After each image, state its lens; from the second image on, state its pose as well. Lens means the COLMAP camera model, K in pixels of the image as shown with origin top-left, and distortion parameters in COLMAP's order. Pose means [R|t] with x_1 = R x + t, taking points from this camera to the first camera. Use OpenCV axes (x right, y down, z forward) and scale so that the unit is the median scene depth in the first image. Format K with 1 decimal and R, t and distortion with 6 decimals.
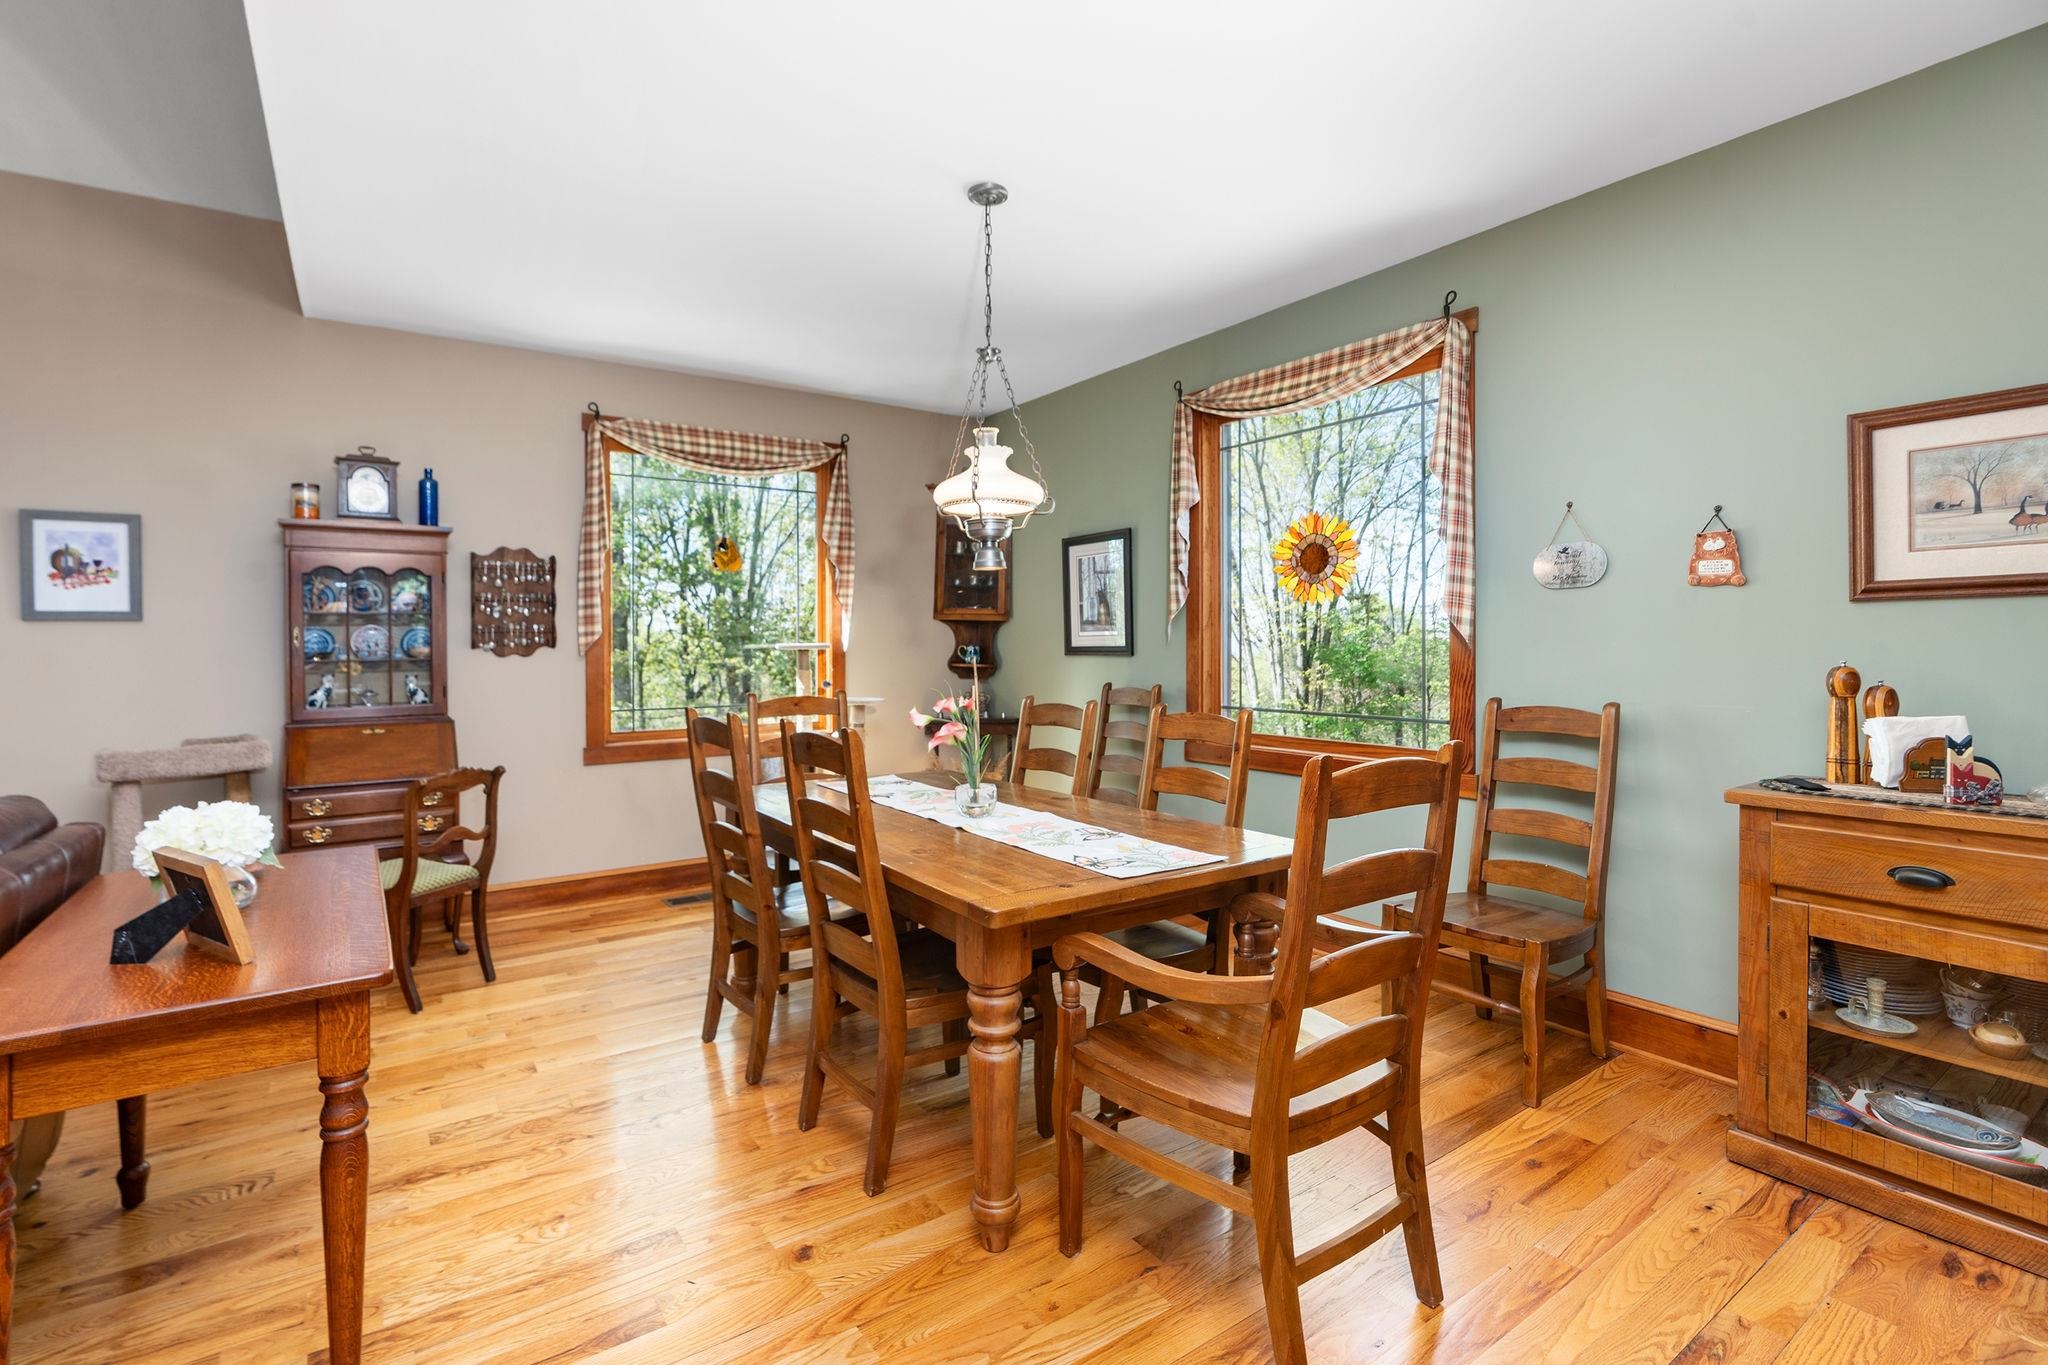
lens RADIAL K [[938.2, 0, 1011.0], [0, 938.2, 643.8], [0, 0, 1]] dist [-0.006556, -0.000237]
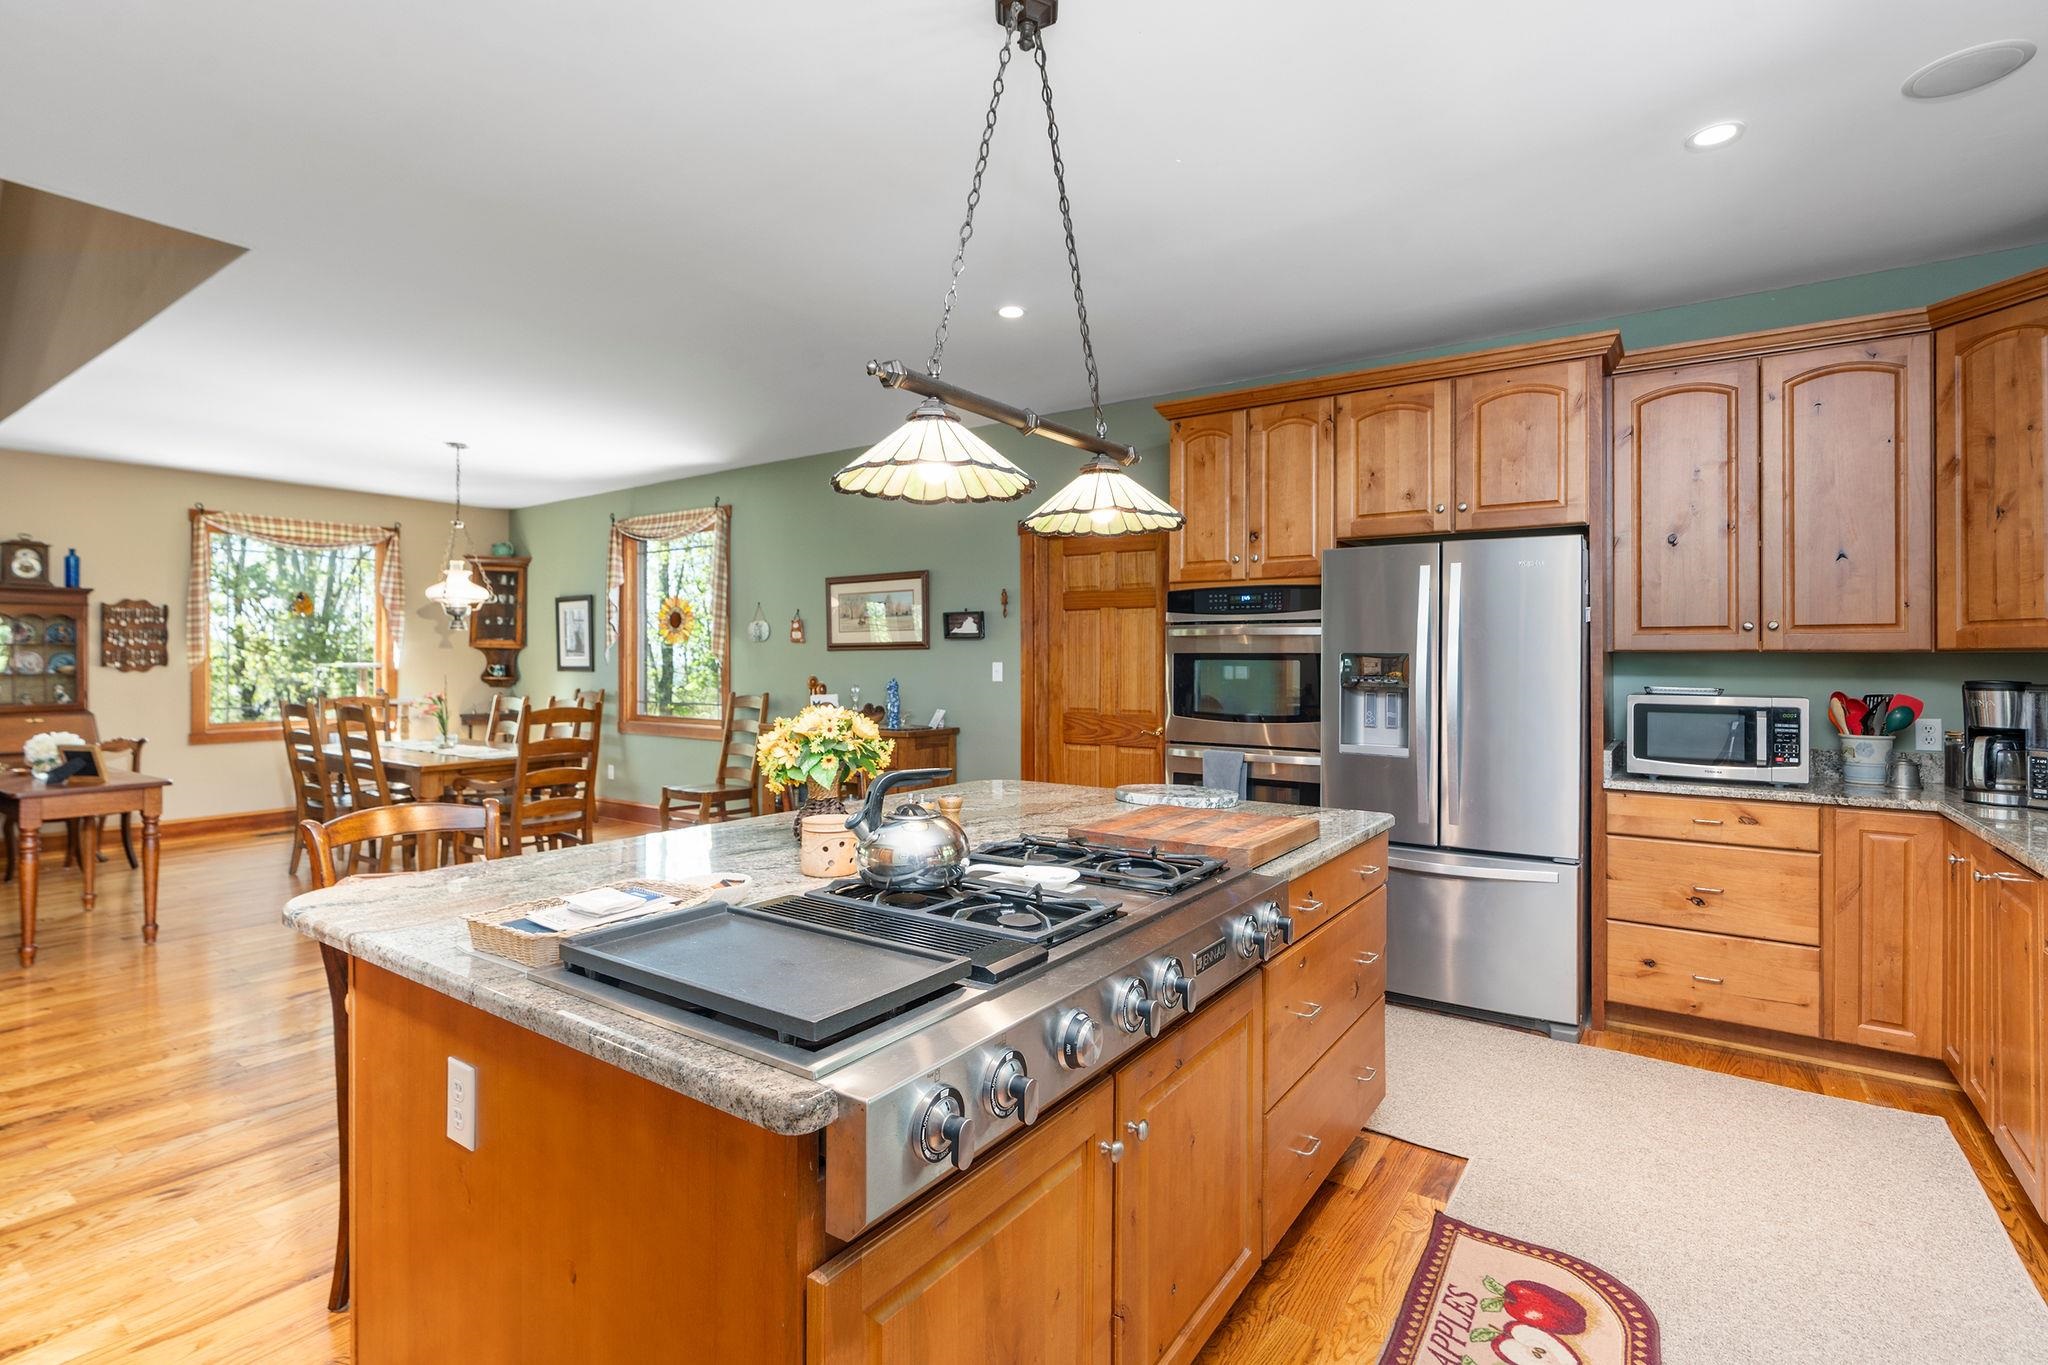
lens RADIAL K [[988.0, 0, 1015.0], [0, 988.0, 658.1], [0, 0, 1]] dist [-0.000980, -0.000063]
pose [[0.943876, 0.004862, 0.330263, 0.275947], [-0.004604, 0.999988, -0.001564, -0.013183], [-0.330267, -0.000044, 0.943888, -0.957061]]
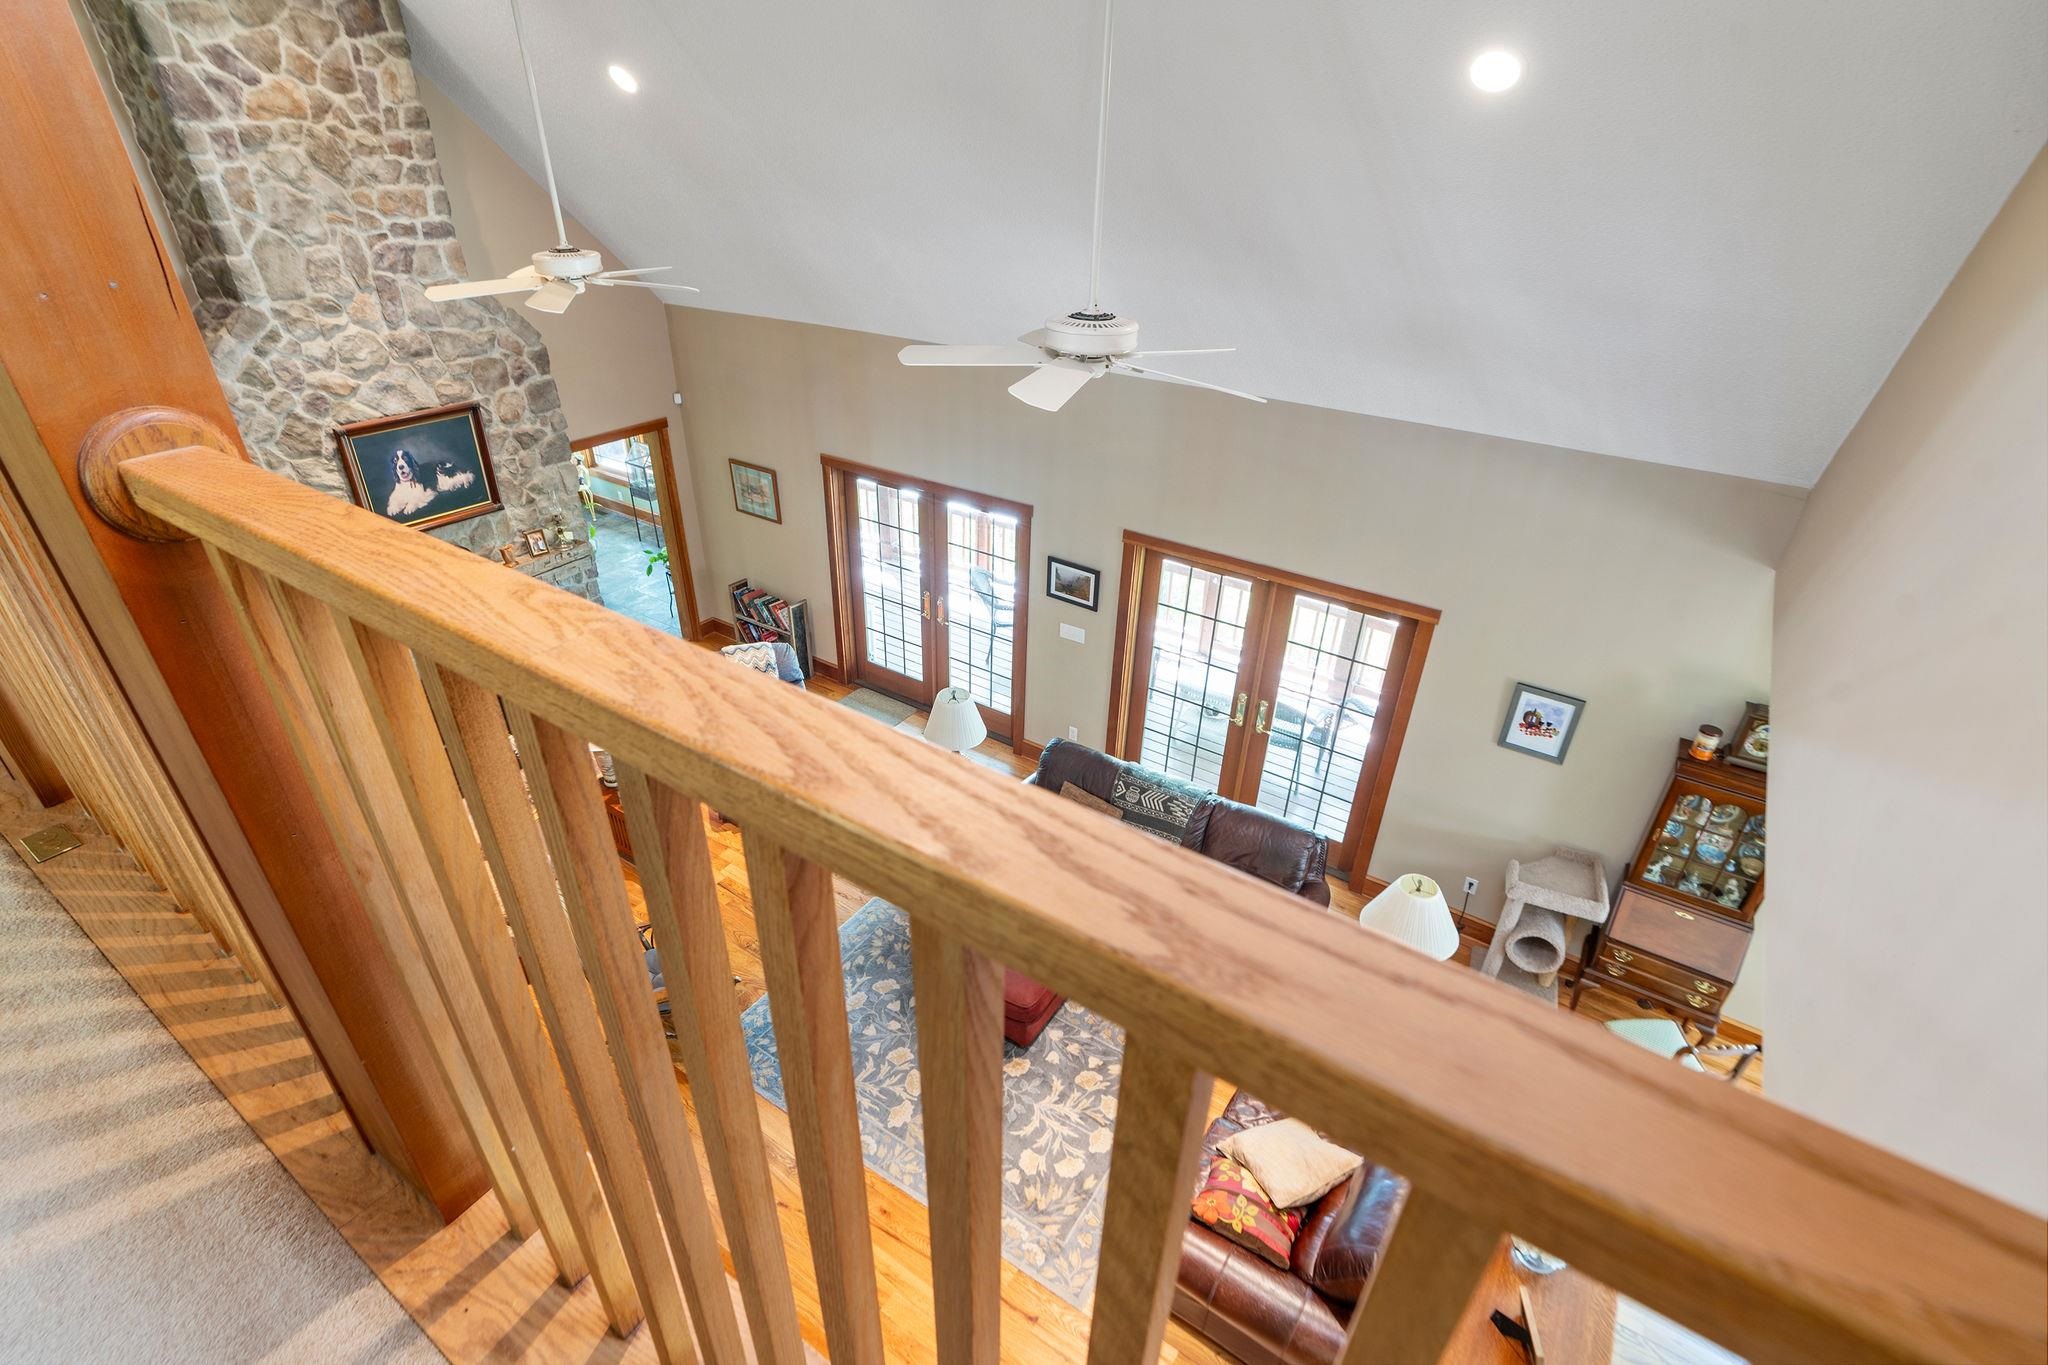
lens RADIAL K [[974.0, 0, 1013.4], [0, 974.0, 697.8], [0, 0, 1]] dist [-0.003084, -0.000034]
pose [[0.365091, 0.499608, -0.785557, -0.111155], [-0.022393, 0.848272, 0.529087, -0.724595], [0.930702, -0.175574, 0.320884, -0.184255]]
